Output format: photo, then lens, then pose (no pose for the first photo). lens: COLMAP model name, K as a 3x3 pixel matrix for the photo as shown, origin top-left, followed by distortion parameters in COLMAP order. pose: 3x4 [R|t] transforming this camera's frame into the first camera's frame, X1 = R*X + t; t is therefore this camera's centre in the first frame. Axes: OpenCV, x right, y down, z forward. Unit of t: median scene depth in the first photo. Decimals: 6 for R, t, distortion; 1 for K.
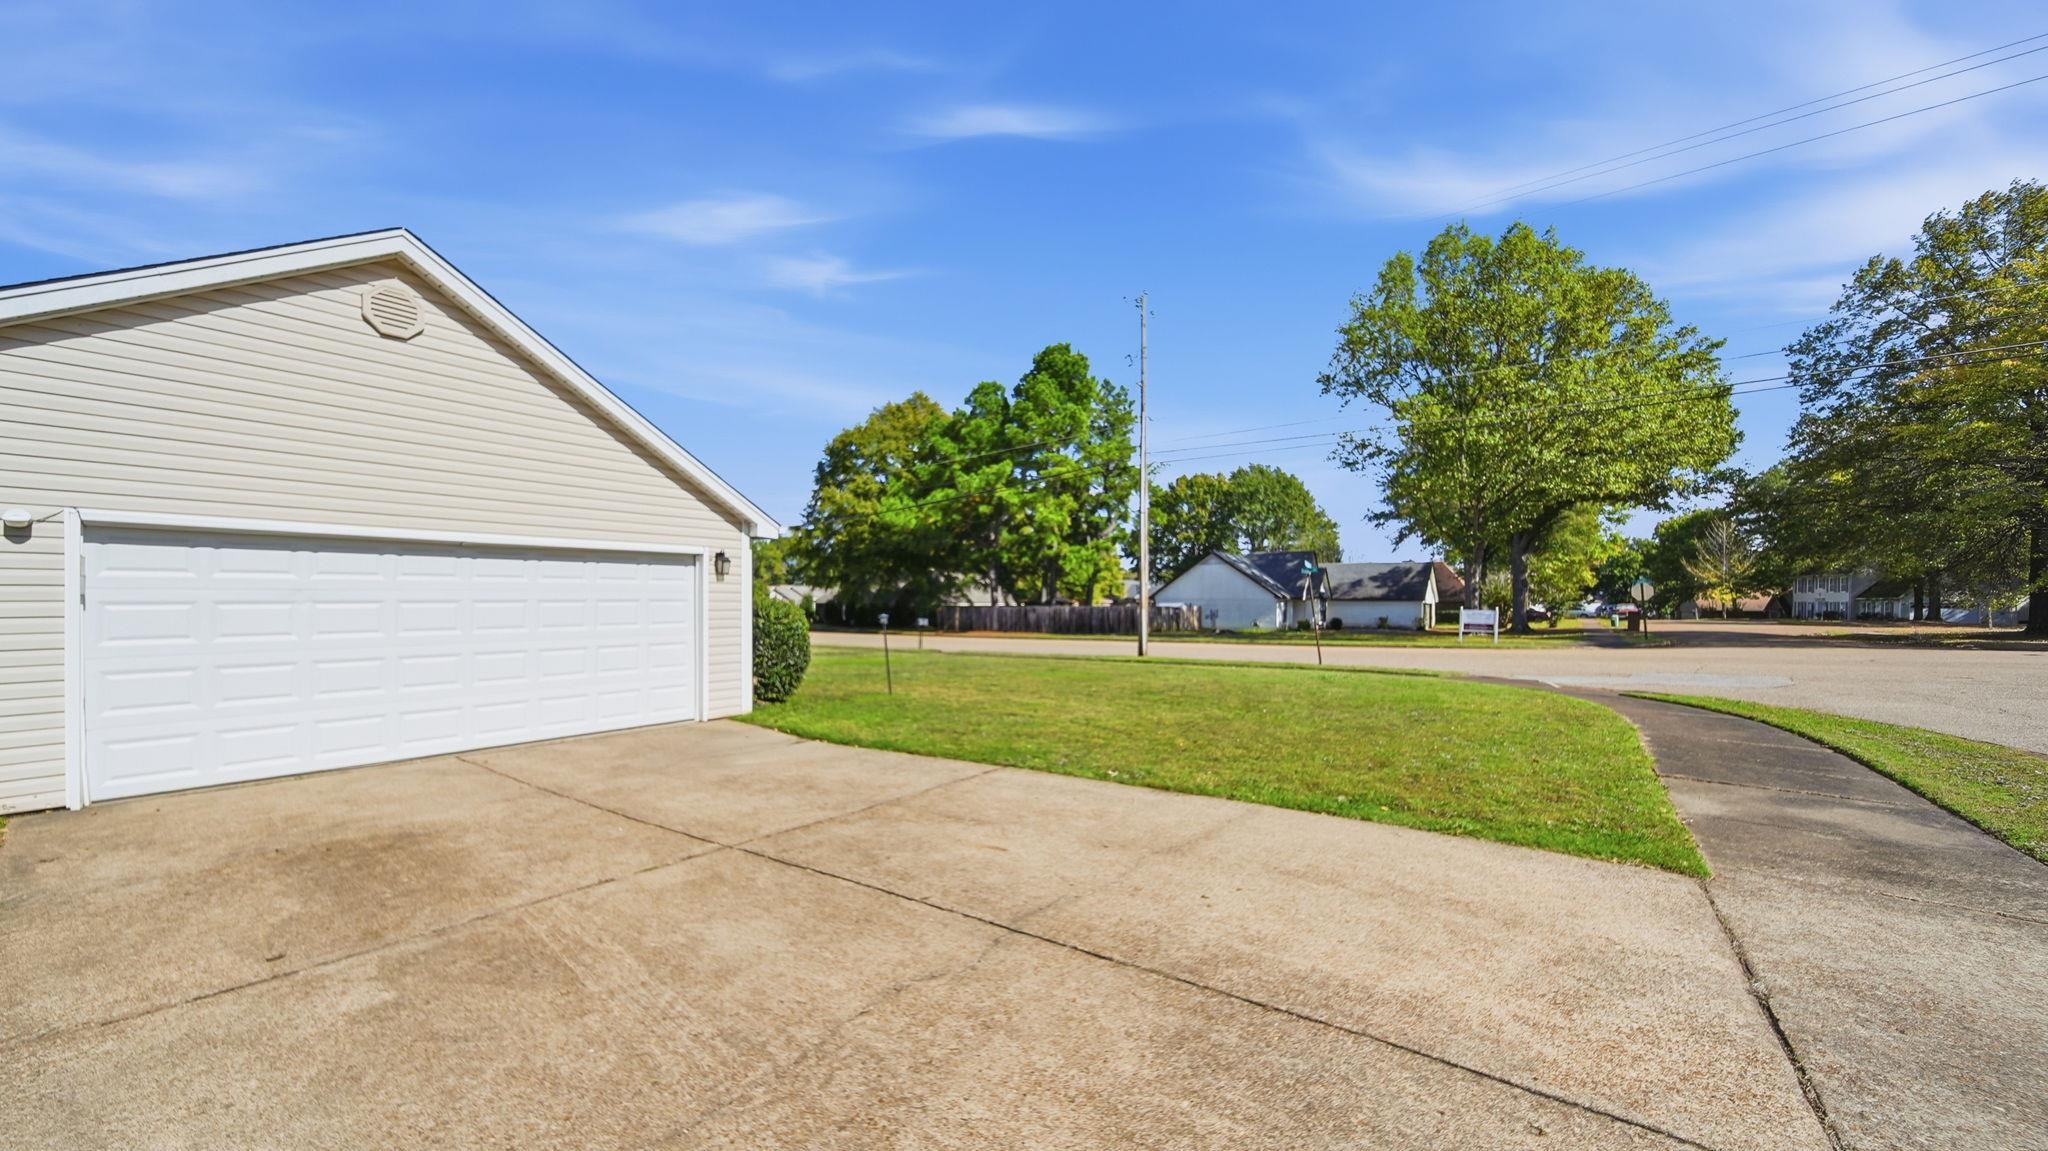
lens RADIAL K [[747.3, 0, 1026.7], [0, 747.3, 588.9], [0, 0, 1]] dist [-0.000111, -0.001180]
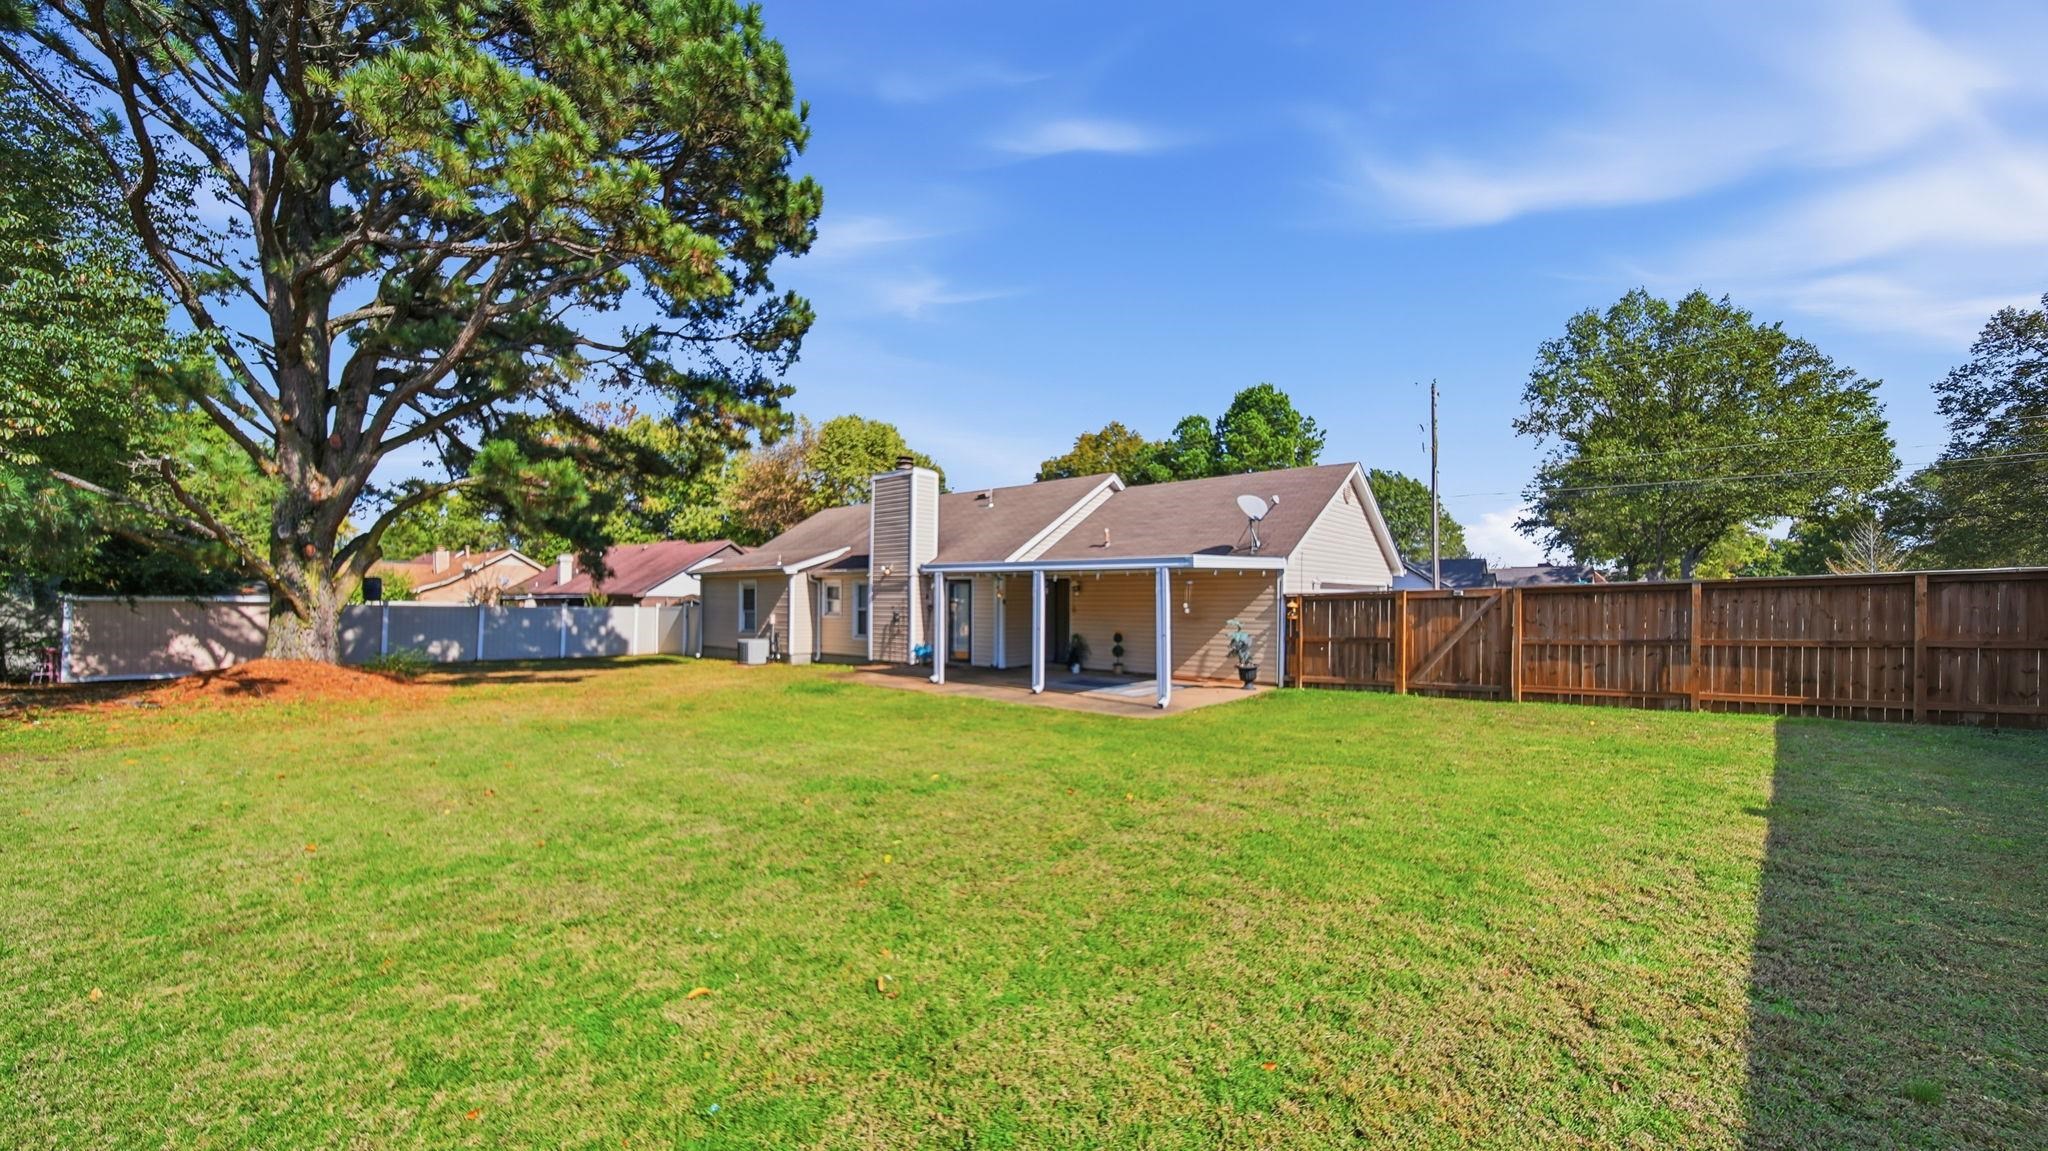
lens RADIAL K [[747.3, 0, 1030.3], [0, 747.3, 583.8], [0, 0, 1]] dist [-0.000111, -0.001180]
pose [[0.996489, -0.004083, -0.083623, -0.227601], [0.003514, 0.999970, -0.006947, -0.004705], [0.083648, 0.006629, 0.996473, -0.212284]]
